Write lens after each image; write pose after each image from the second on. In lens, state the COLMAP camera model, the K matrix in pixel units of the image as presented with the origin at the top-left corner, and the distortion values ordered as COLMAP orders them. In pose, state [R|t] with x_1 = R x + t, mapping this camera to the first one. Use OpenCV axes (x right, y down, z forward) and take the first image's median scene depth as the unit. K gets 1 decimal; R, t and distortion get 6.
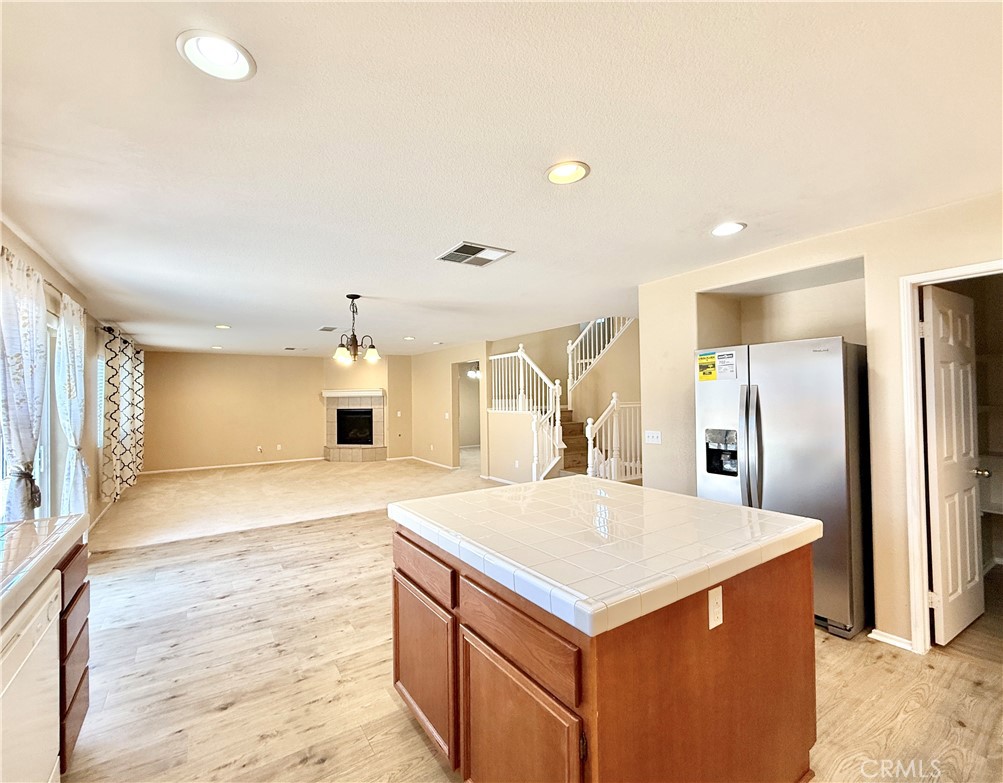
lens RADIAL K [[460.3, 0, 495.6], [0, 460.3, 388.9], [0, 0, 1]] dist [-0.000254, -0.000041]
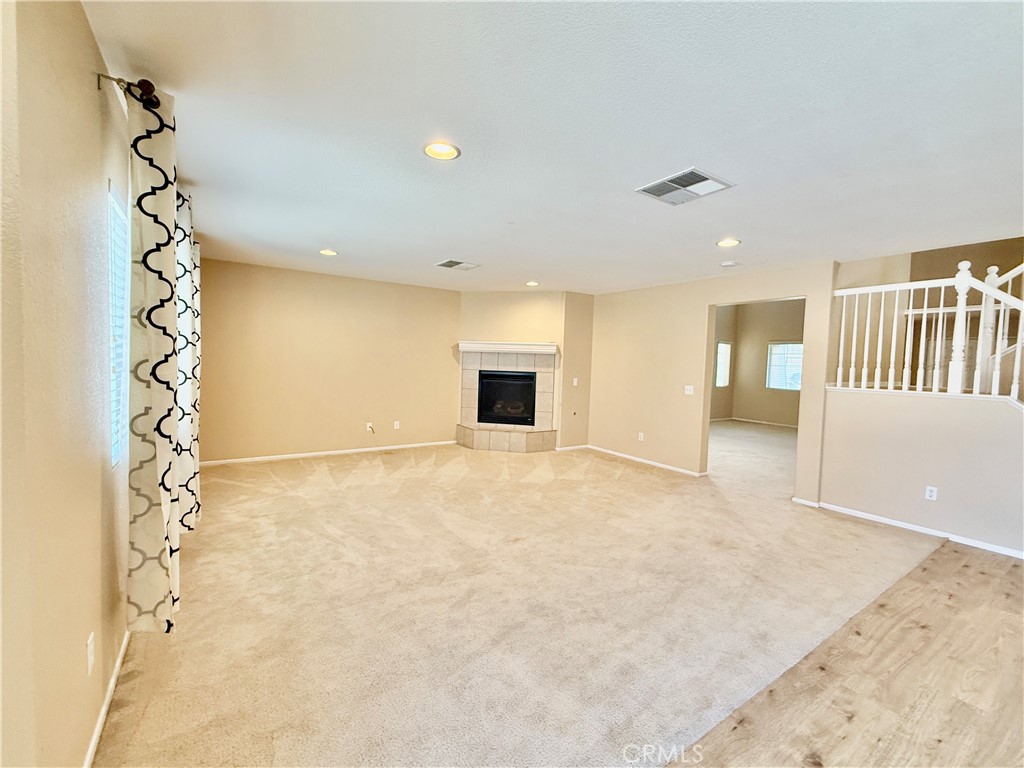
lens RADIAL K [[439.8, 0, 515.1], [0, 439.8, 384.3], [0, 0, 1]] dist [0.003031, 0.000351]
pose [[0.998458, 0.043369, 0.034644, -0.322173], [-0.045663, 0.996611, 0.068426, 0.018813], [-0.031559, -0.069903, 0.997054, 0.371132]]
